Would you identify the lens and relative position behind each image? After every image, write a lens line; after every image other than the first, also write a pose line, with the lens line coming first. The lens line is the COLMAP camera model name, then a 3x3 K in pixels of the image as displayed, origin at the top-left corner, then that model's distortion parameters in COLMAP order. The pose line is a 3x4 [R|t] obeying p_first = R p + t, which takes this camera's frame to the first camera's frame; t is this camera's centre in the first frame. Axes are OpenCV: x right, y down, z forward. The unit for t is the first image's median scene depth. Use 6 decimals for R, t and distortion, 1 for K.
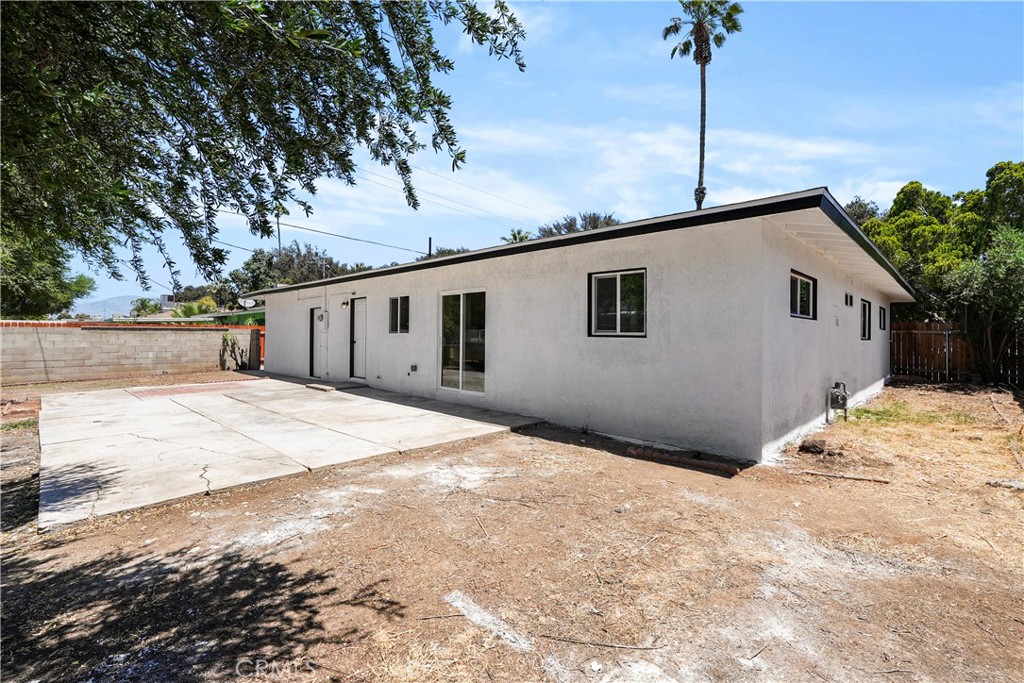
lens RADIAL K [[455.5, 0, 512.0], [0, 455.5, 341.5], [0, 0, 1]] dist [-0.000530, 0.000208]
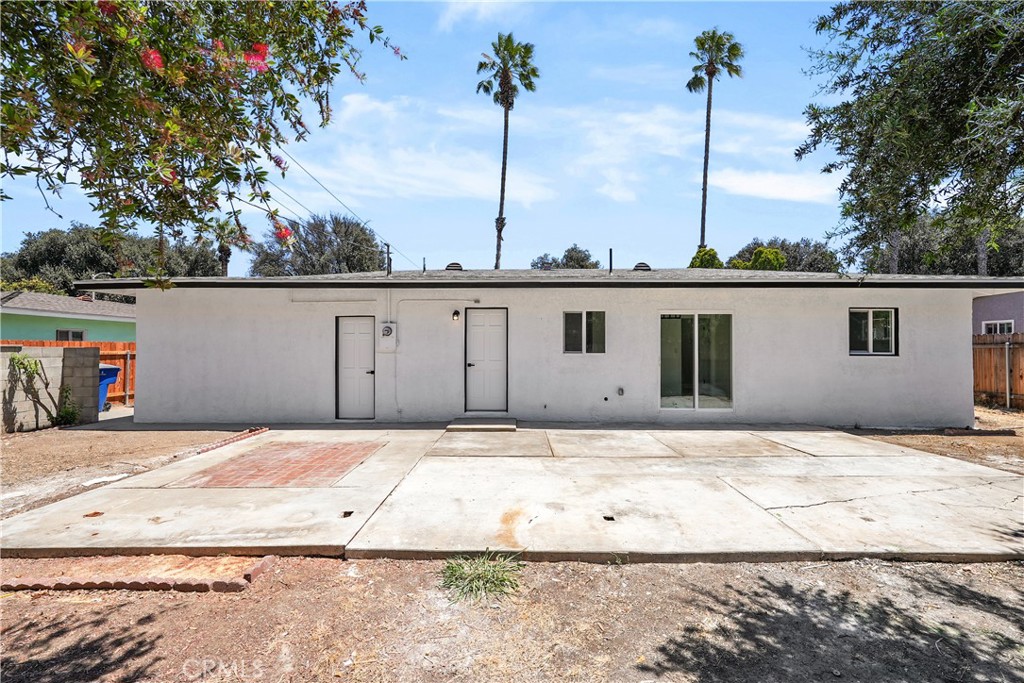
lens RADIAL K [[473.7, 0, 512.6], [0, 473.7, 345.9], [0, 0, 1]] dist [-0.002726, 0.009346]
pose [[0.724879, 0.002634, 0.688871, -0.976466], [0.014076, 0.999727, -0.018634, -0.017343], [-0.688732, 0.023204, 0.724644, 0.442931]]
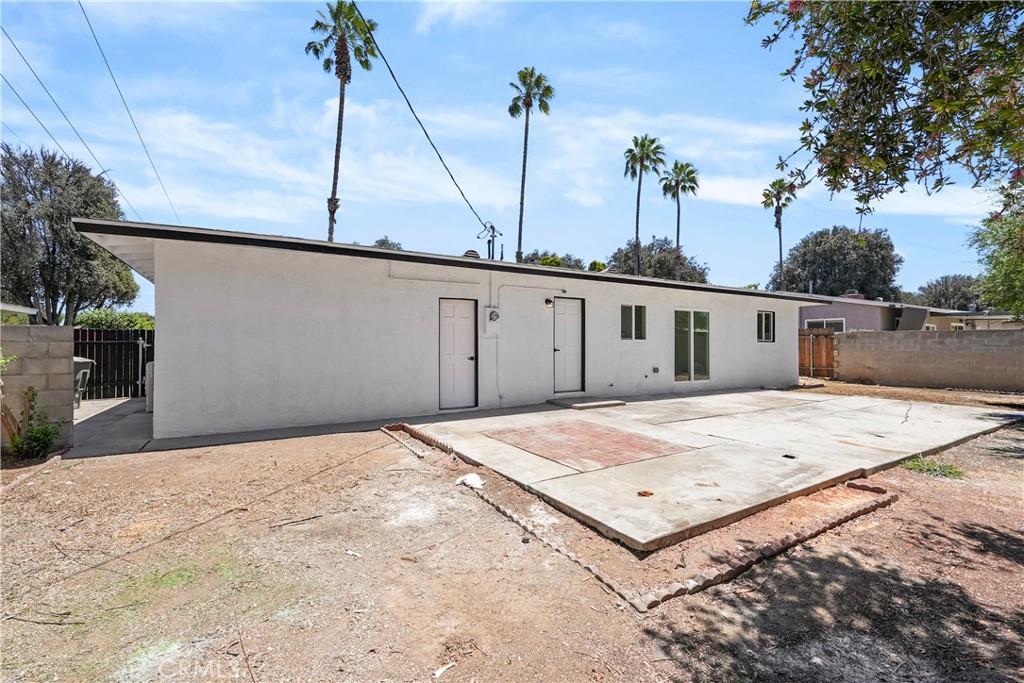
lens RADIAL K [[464.2, 0, 521.6], [0, 464.2, 346.3], [0, 0, 1]] dist [0.001601, 0.000483]
pose [[0.231272, -0.005461, 0.972874, -1.362047], [0.019120, 0.999817, 0.001067, -0.009052], [-0.972701, 0.018355, 0.231334, 1.011154]]
